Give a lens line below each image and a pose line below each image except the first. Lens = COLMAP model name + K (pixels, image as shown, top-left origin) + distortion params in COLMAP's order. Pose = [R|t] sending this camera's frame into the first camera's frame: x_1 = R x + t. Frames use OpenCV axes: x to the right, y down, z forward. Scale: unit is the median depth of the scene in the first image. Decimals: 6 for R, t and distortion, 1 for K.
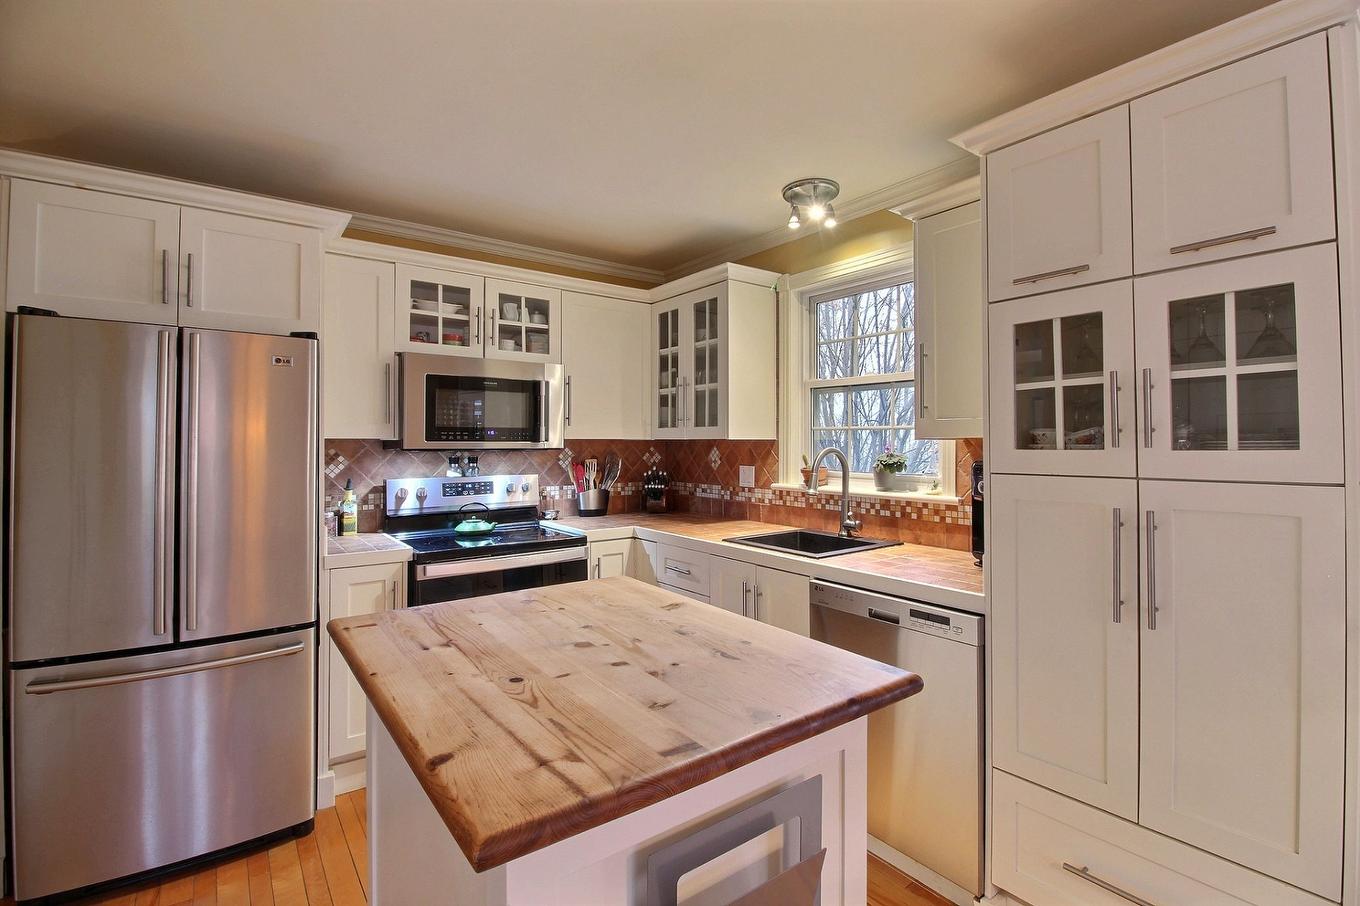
lens RADIAL K [[626.5, 0, 690.4], [0, 626.5, 434.5], [0, 0, 1]] dist [-0.006214, -0.006106]
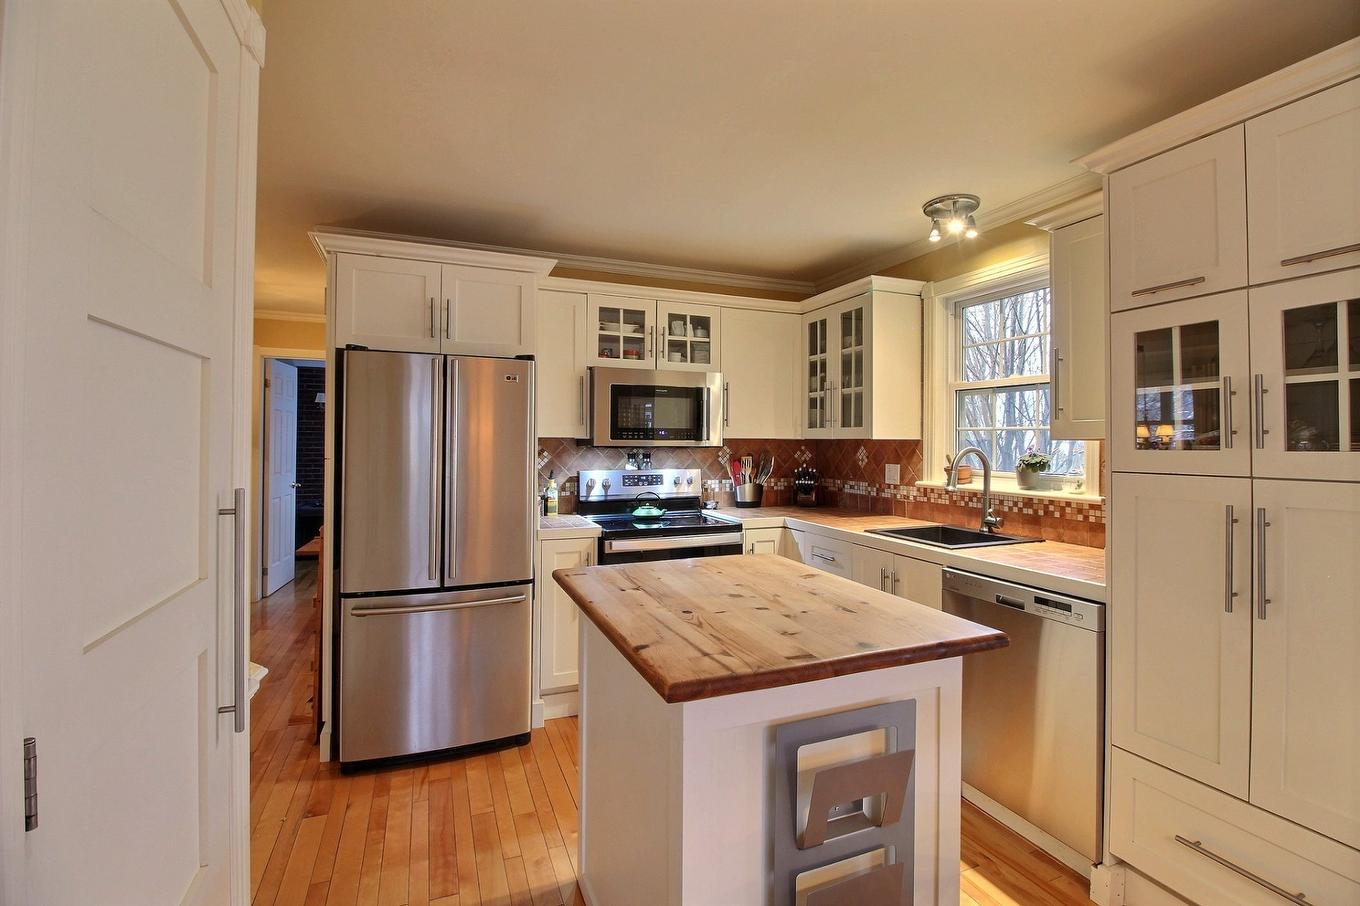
lens RADIAL K [[626.5, 0, 686.5], [0, 626.5, 437.3], [0, 0, 1]] dist [-0.006214, -0.006106]
pose [[0.966625, 0.002912, -0.256180, 0.032488], [-0.001417, 0.999981, 0.006019, -0.001710], [0.256192, -0.005455, 0.966610, -0.147536]]
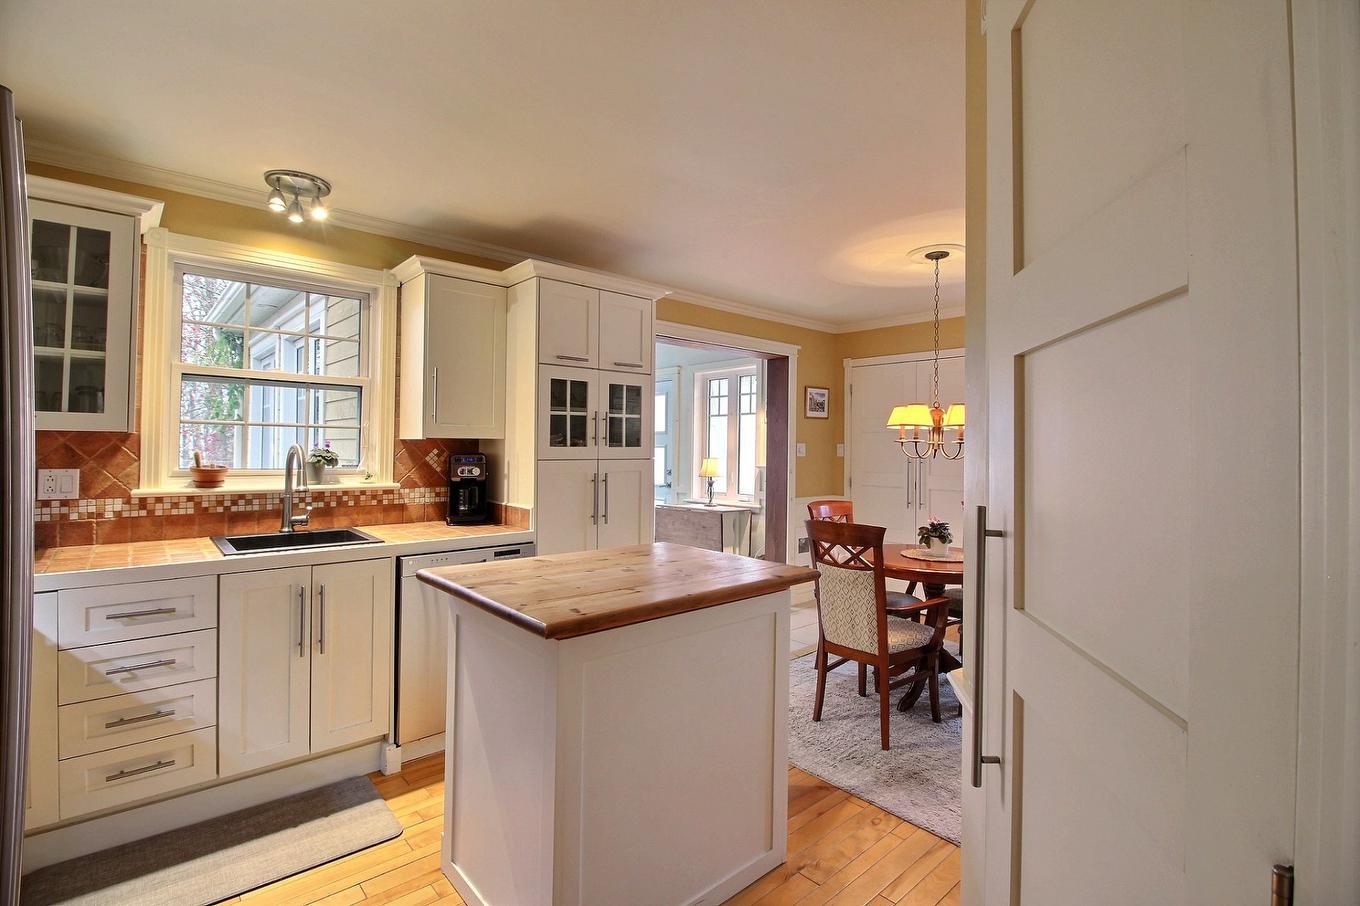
lens RADIAL K [[626.5, 0, 684.7], [0, 626.5, 443.8], [0, 0, 1]] dist [-0.006214, -0.006106]
pose [[-0.083590, 0.004380, 0.996491, -0.867530], [-0.025564, 0.999652, -0.006538, 0.011639], [-0.996172, -0.026021, -0.083449, 0.488320]]
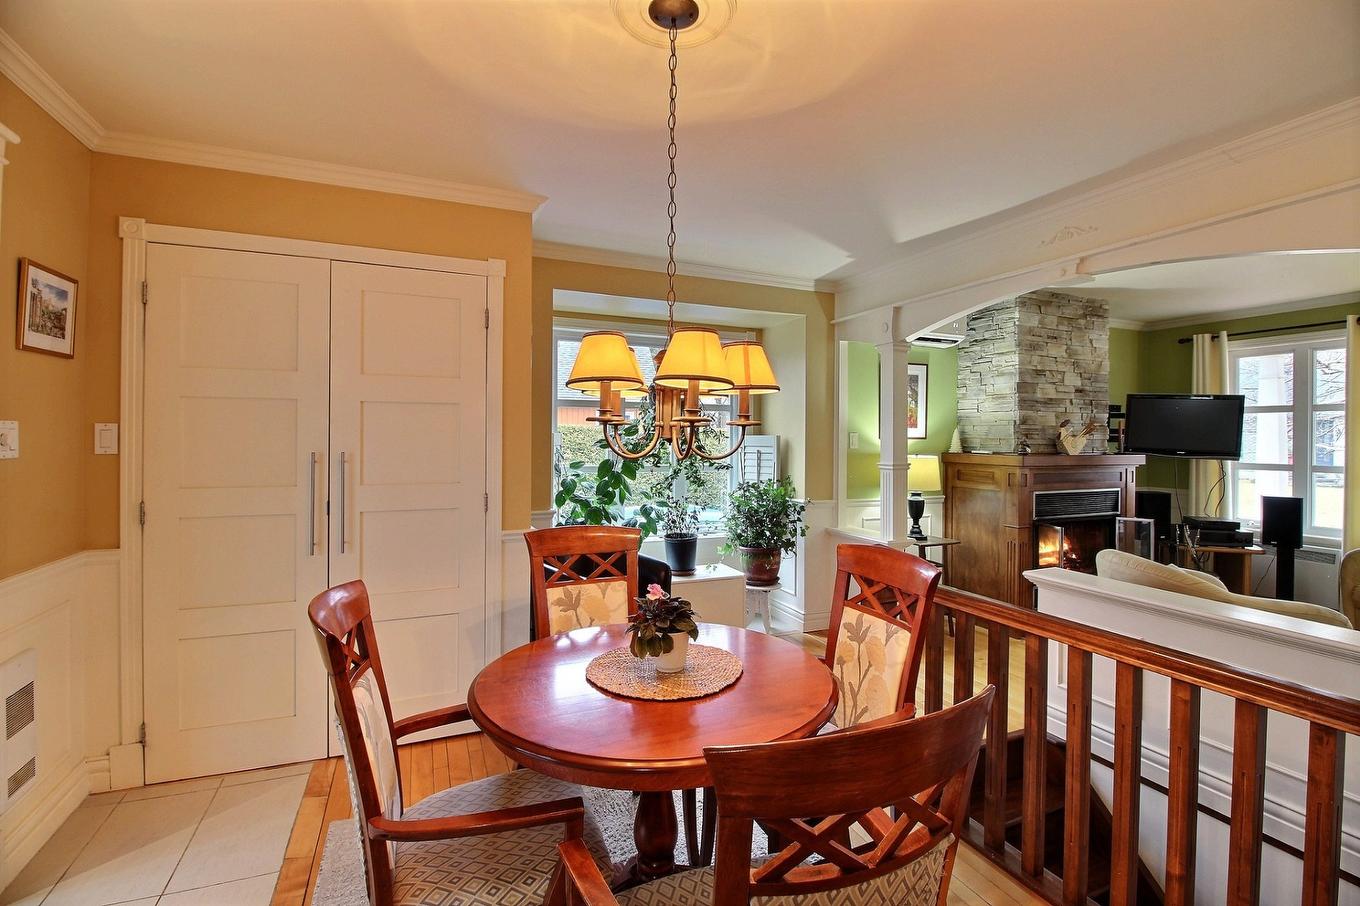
lens RADIAL K [[626.5, 0, 690.1], [0, 626.5, 442.9], [0, 0, 1]] dist [-0.006214, -0.006106]
pose [[-0.971512, -0.010618, 0.236754, 0.250649], [-0.012259, 0.999910, -0.005460, 0.006539], [-0.236675, -0.008207, -0.971554, 0.430936]]
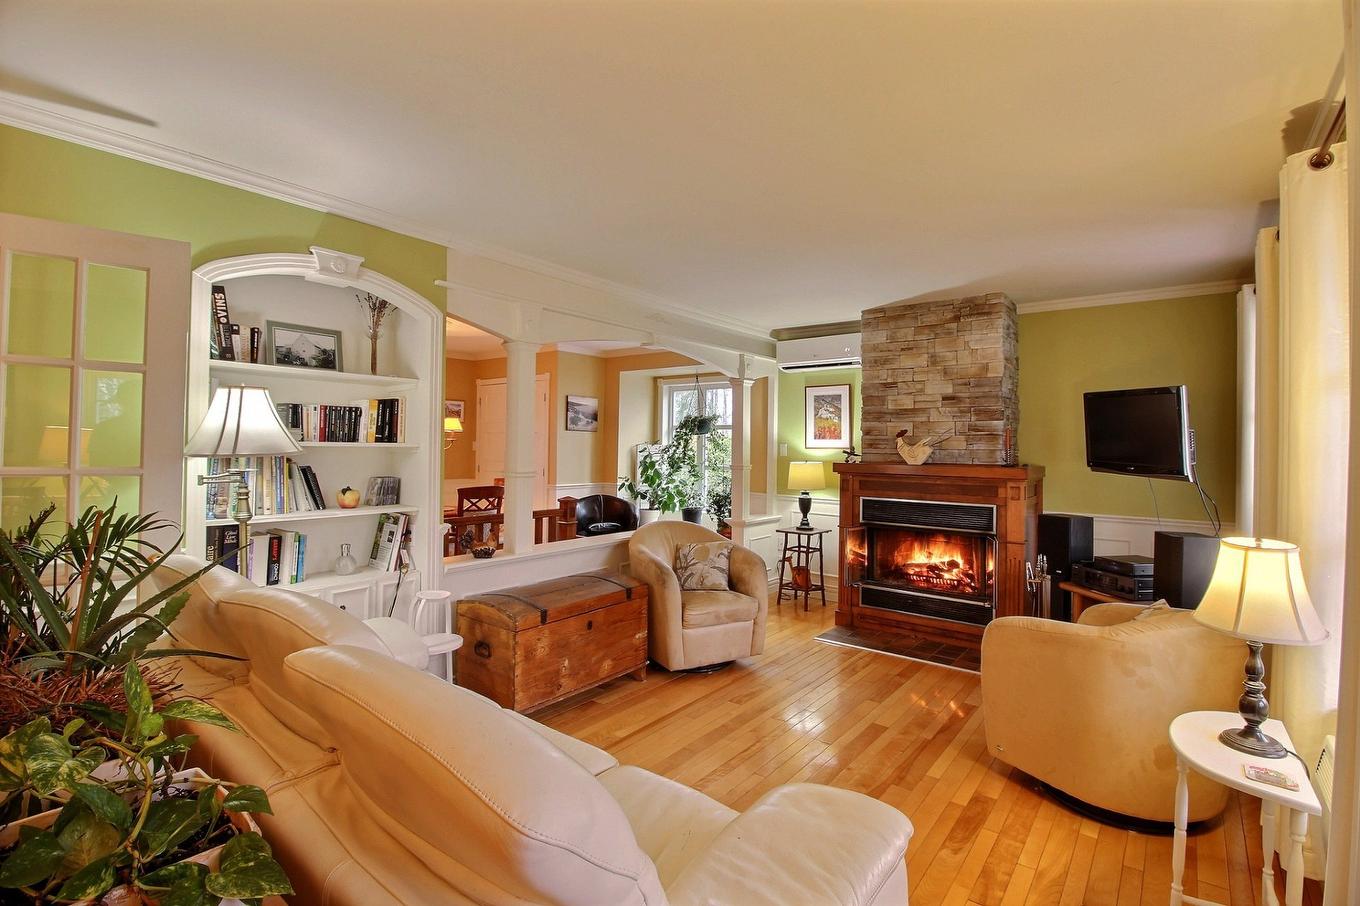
lens RADIAL K [[626.5, 0, 682.6], [0, 626.5, 446.5], [0, 0, 1]] dist [-0.006214, -0.006106]
pose [[-0.241285, -0.005201, 0.970440, -1.968165], [-0.031364, 0.999505, -0.002442, -0.009147], [-0.969947, -0.031026, -0.241329, -0.493923]]
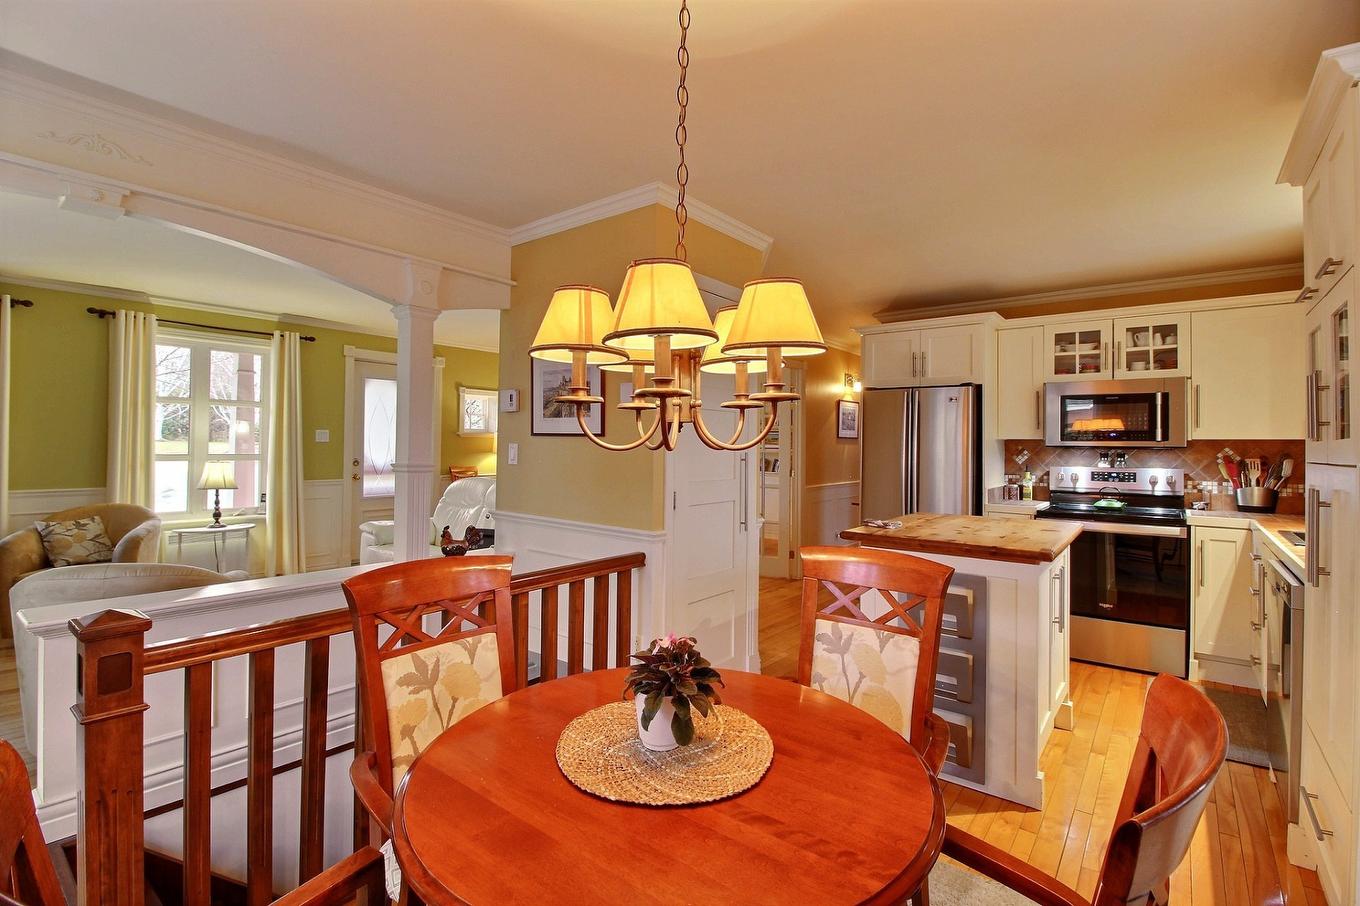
lens RADIAL K [[626.5, 0, 685.1], [0, 626.5, 440.1], [0, 0, 1]] dist [-0.006214, -0.006106]
pose [[0.261784, -0.005009, -0.965113, 0.861753], [0.002803, 0.999986, -0.004429, 0.014639], [0.965122, -0.001546, 0.261795, -0.285563]]
